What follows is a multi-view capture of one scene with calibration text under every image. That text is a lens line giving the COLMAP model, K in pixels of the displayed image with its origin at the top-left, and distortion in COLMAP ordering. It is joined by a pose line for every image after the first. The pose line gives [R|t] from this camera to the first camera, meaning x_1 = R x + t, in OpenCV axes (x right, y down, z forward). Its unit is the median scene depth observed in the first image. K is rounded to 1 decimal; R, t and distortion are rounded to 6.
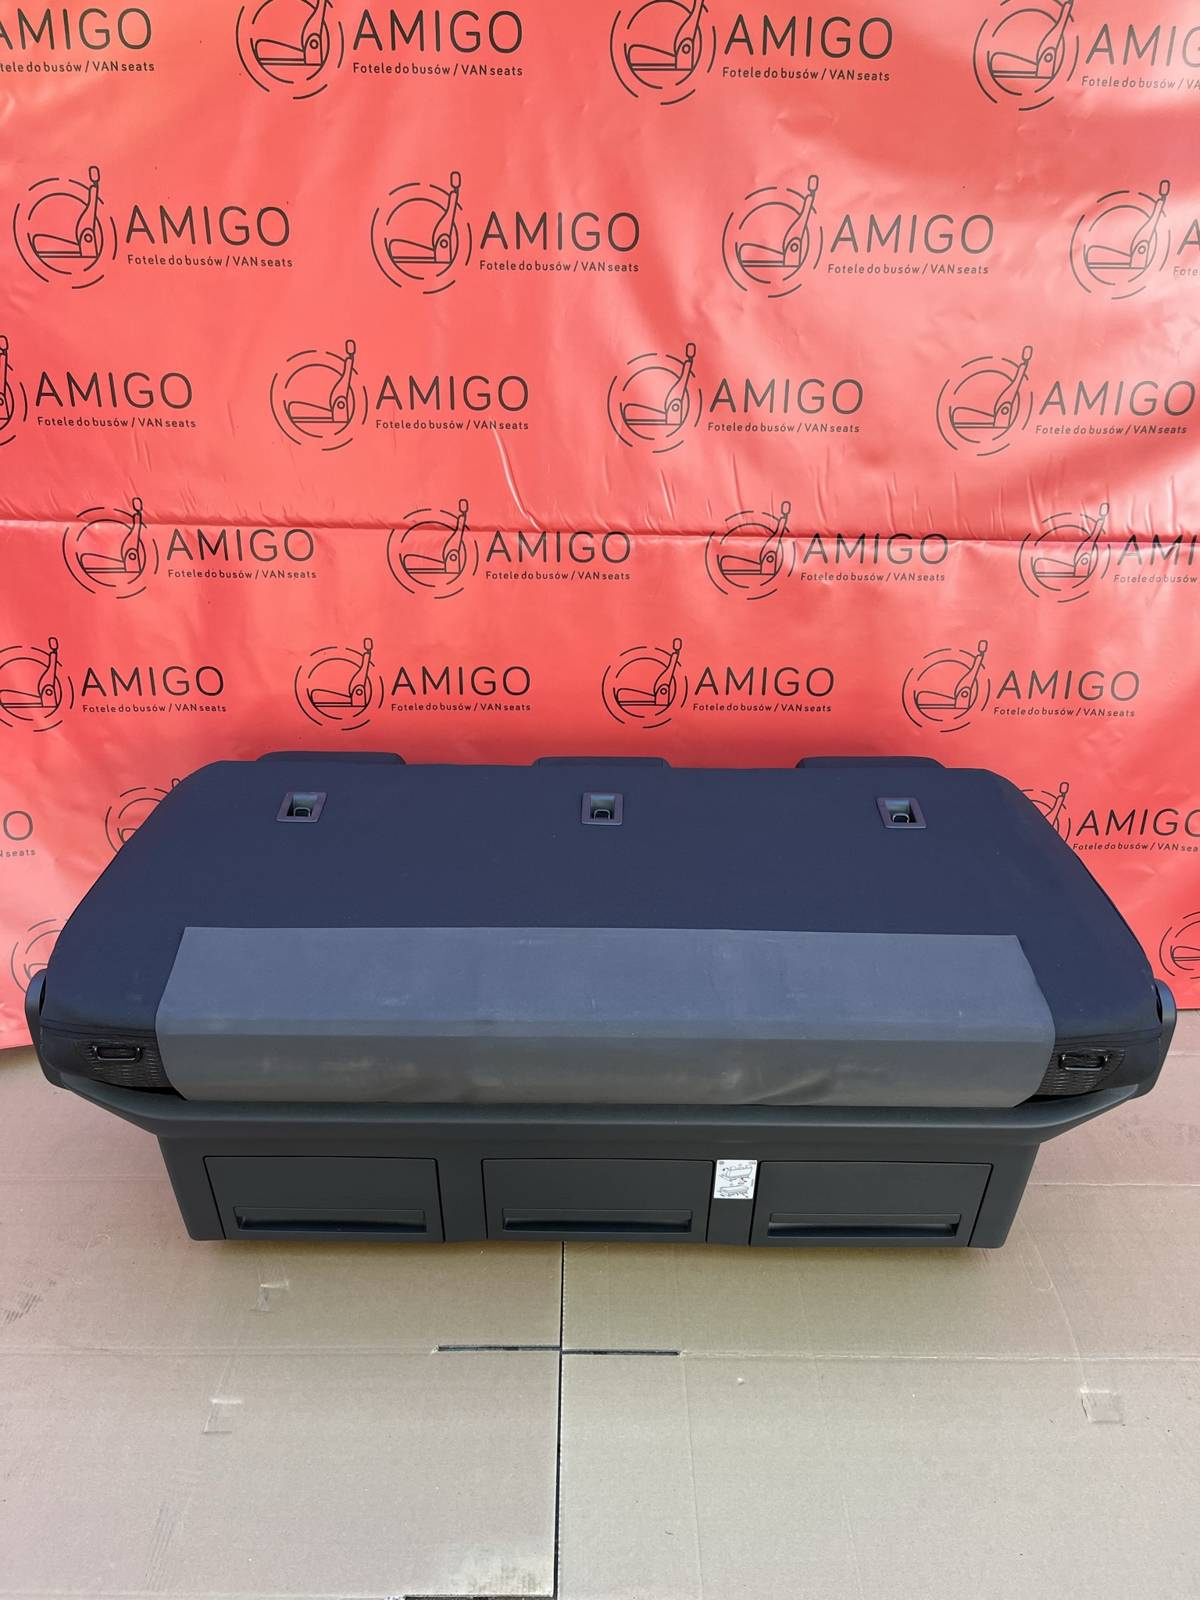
lens RADIAL K [[1181.0, 0, 604.5], [0, 1181.0, 798.6], [0, 0, 1]] dist [0.004927, -0.047782]
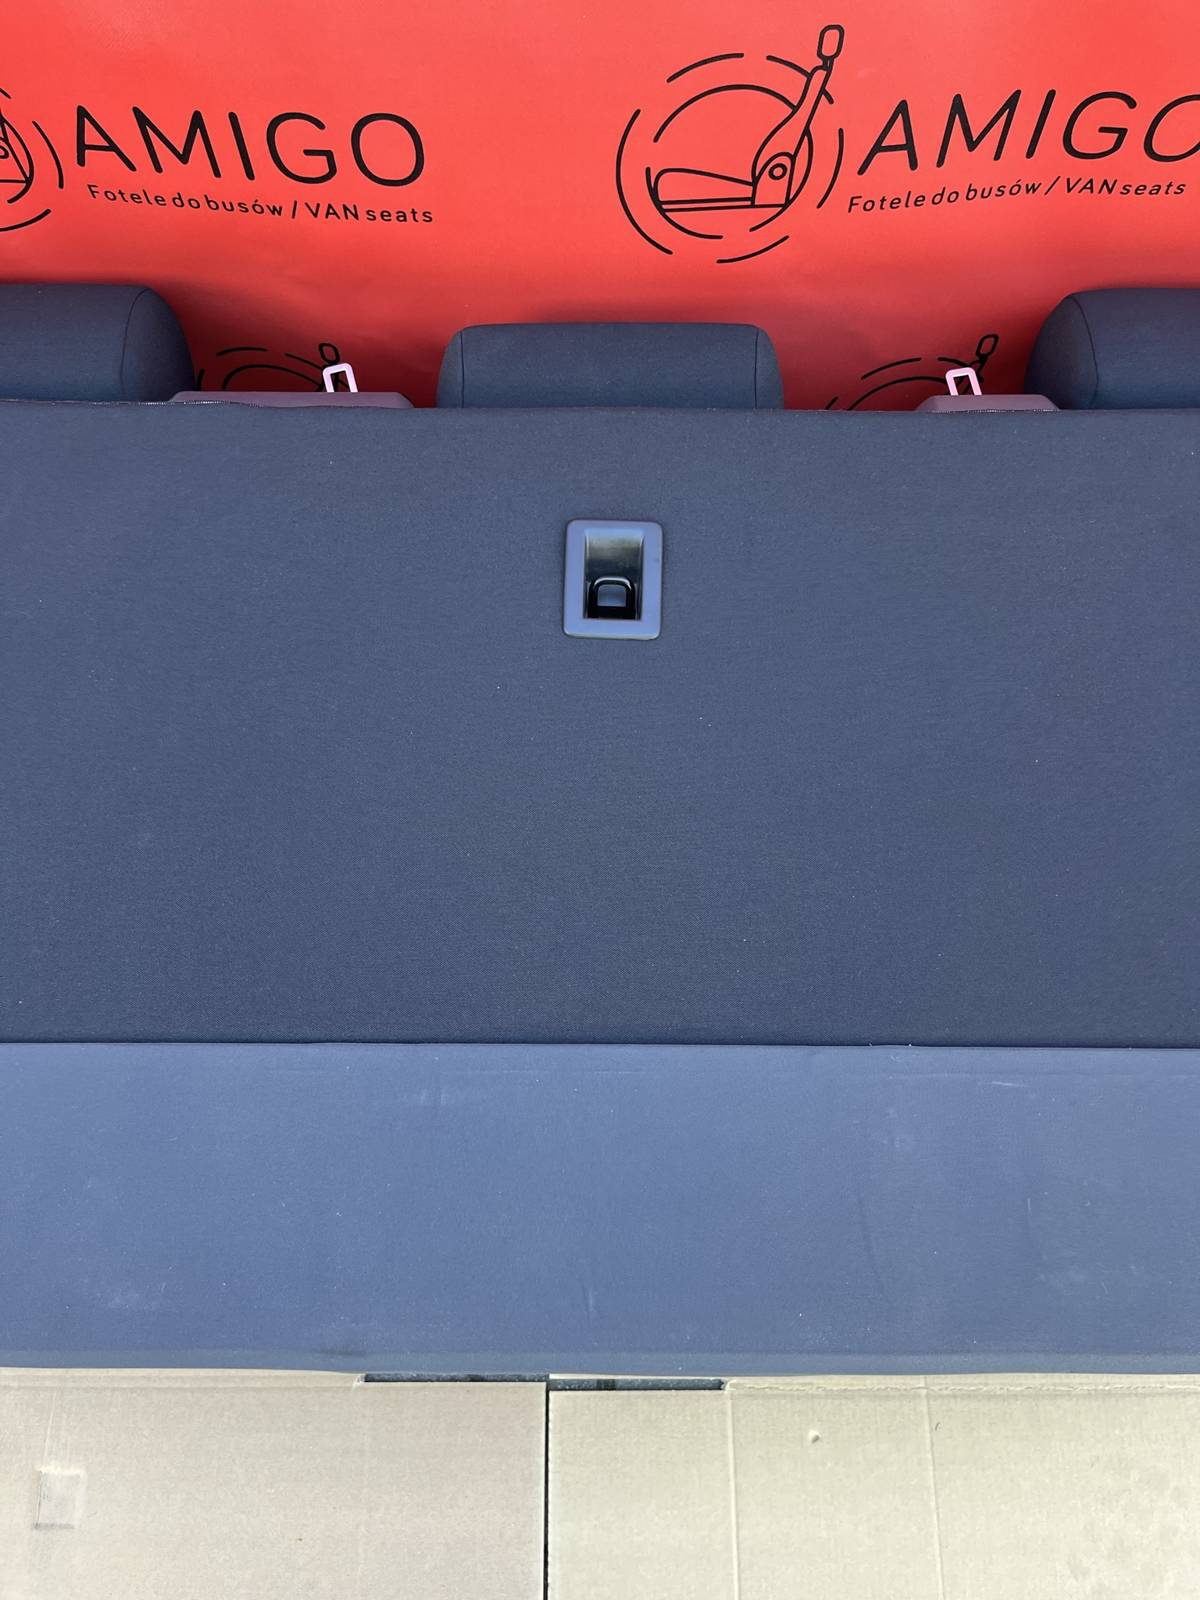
lens RADIAL K [[1223.4, 0, 593.7], [0, 1223.4, 800.4], [0, 0, 1]] dist [-0.034087, -0.000755]
pose [[0.999879, 0.006005, -0.014329, -0.003132], [0.004589, 0.766960, 0.641679, -0.225372], [0.014843, -0.641667, 0.766839, 0.689870]]
